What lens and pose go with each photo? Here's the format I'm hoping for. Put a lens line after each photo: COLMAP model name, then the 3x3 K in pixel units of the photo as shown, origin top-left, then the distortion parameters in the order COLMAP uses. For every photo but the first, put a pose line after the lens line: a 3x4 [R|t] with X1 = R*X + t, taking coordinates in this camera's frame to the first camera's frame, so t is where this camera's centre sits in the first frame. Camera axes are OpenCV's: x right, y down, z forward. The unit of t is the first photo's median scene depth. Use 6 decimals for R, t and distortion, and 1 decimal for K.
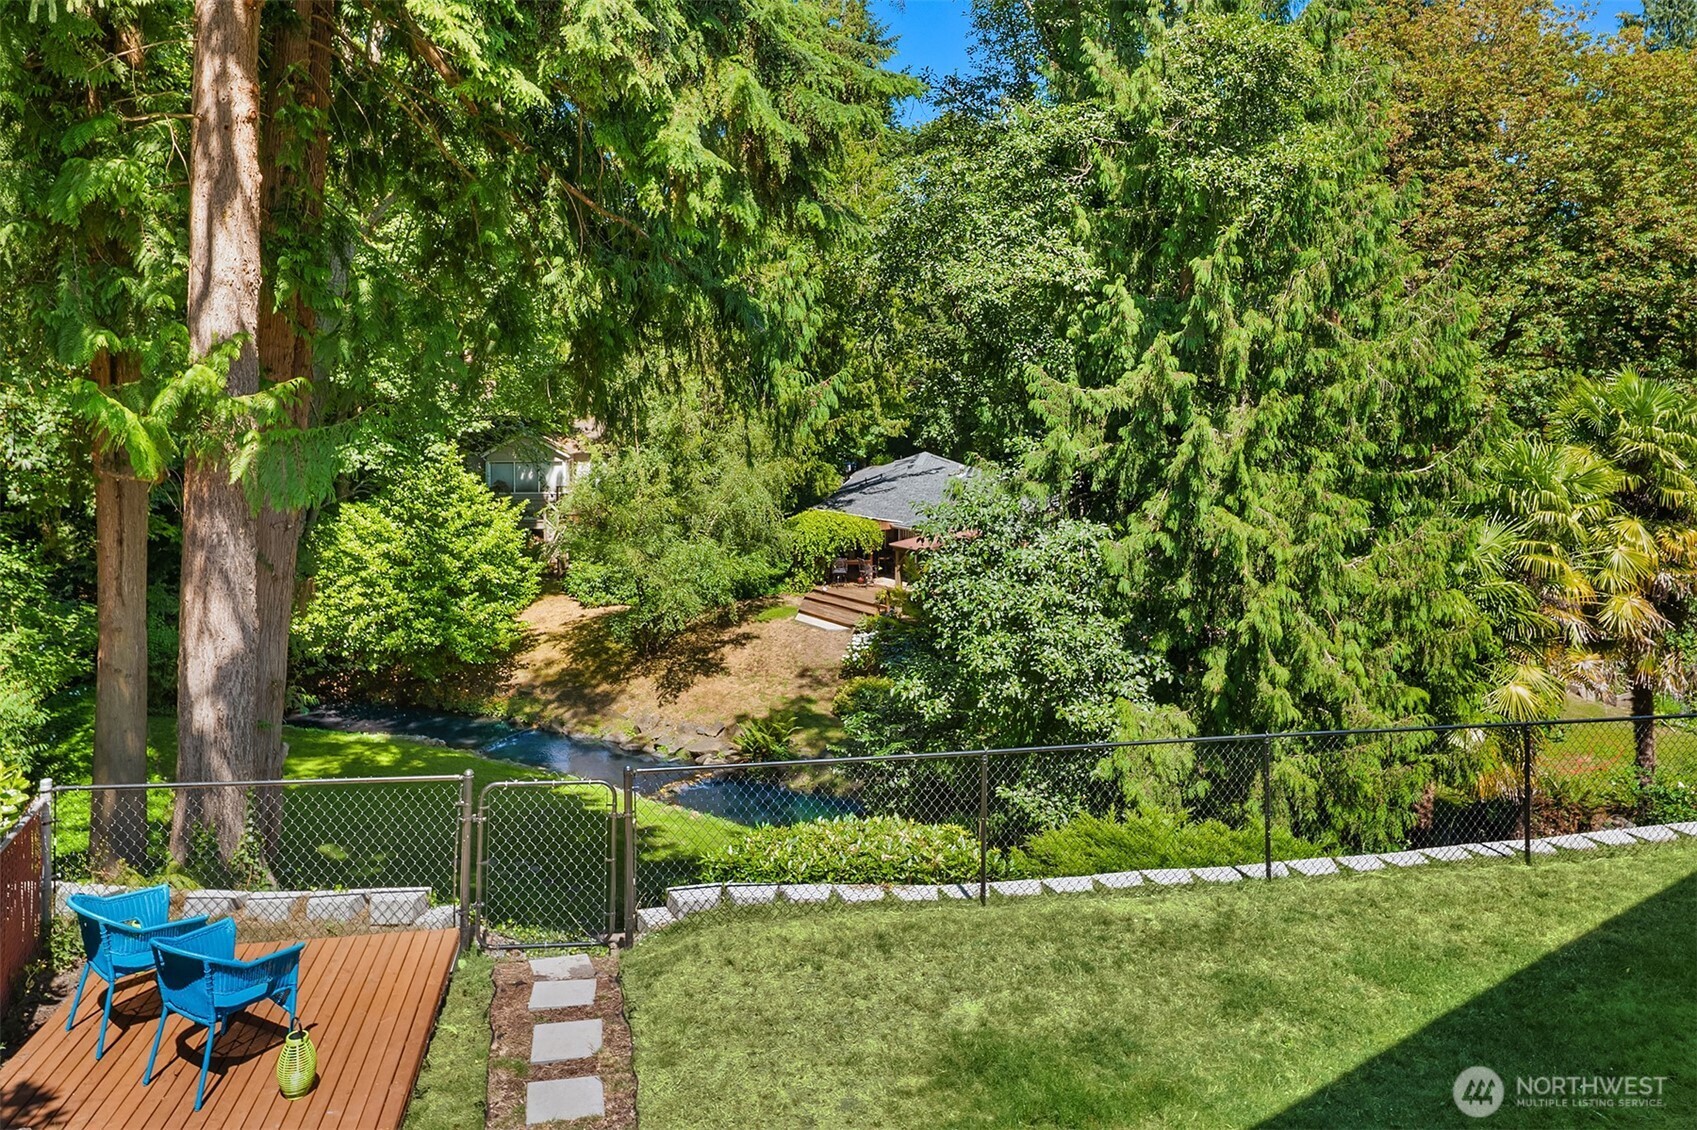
lens RADIAL K [[1117.7, 0, 865.5], [0, 1117.7, 372.2], [0, 0, 1]] dist [-0.005144, 0.000418]
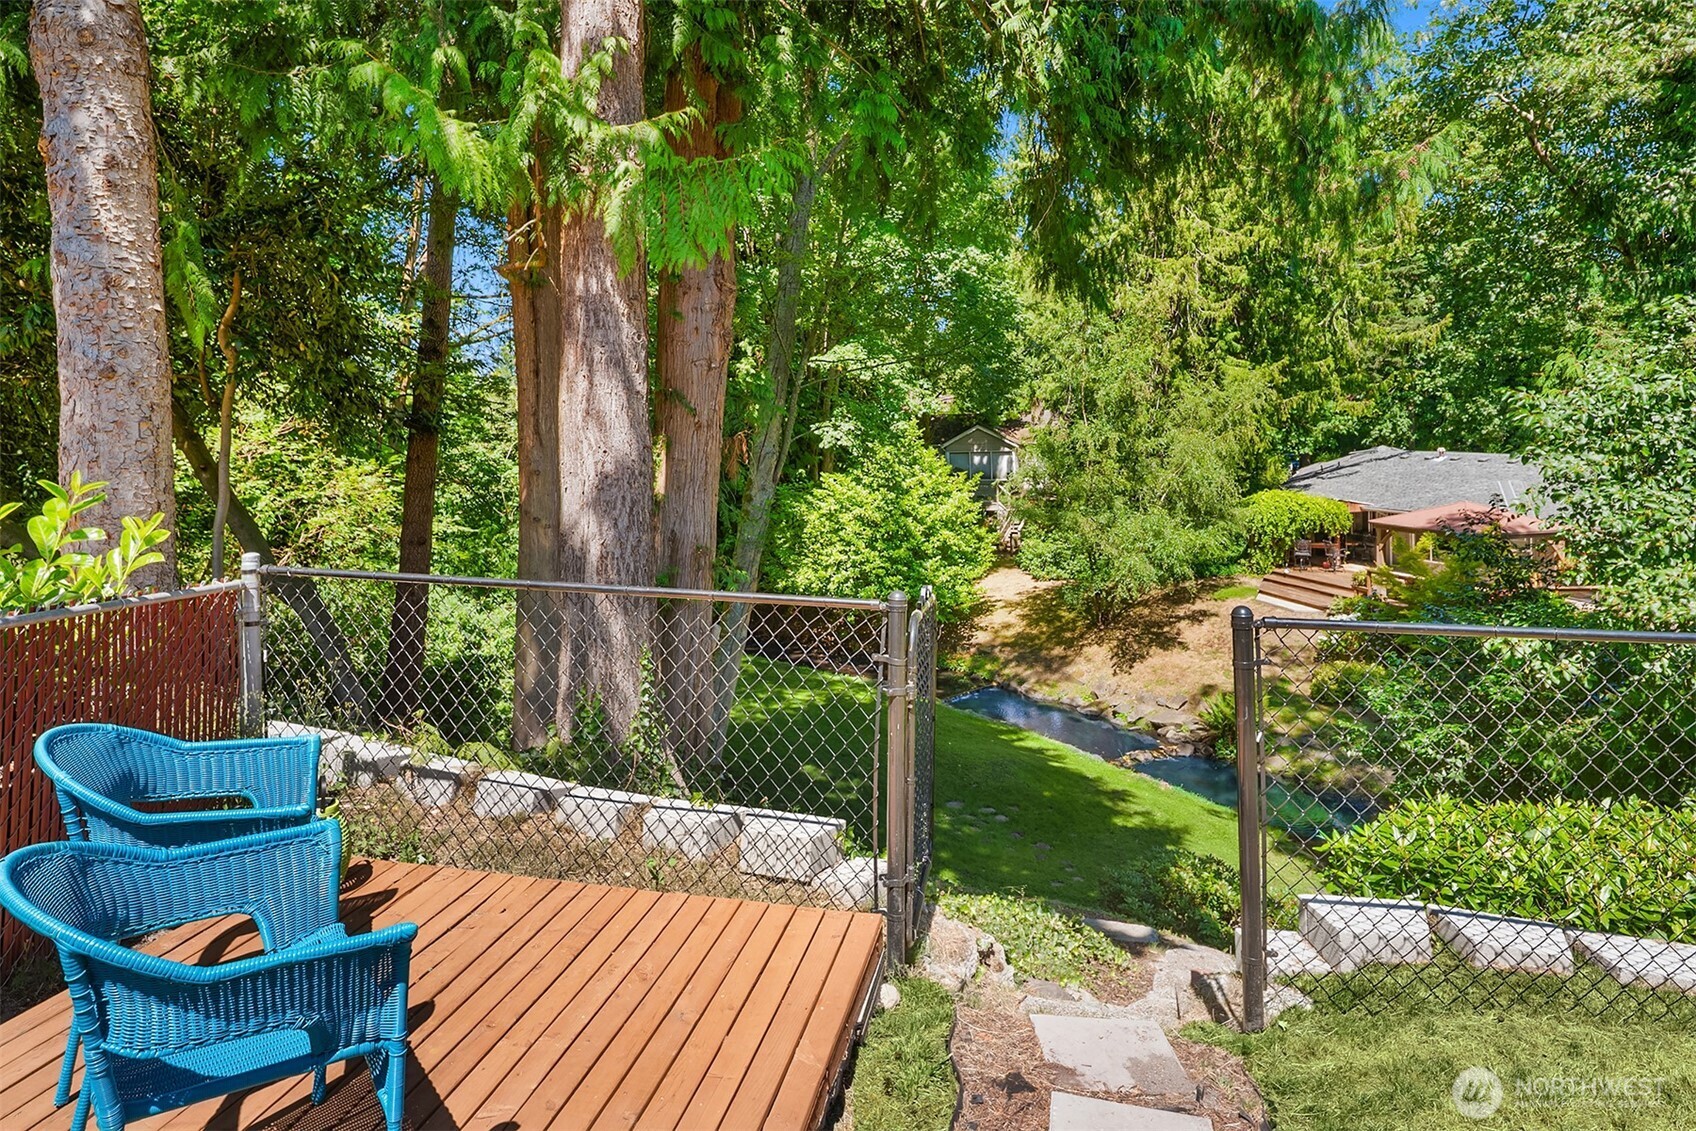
lens RADIAL K [[956.9, 0, 852.8], [0, 956.9, 435.1], [0, 0, 1]] dist [0.002854, -0.008350]
pose [[0.911362, -0.017812, -0.411221, -0.043752], [0.029308, 0.999336, 0.021666, 0.060828], [0.410562, -0.031797, 0.911278, 0.134263]]
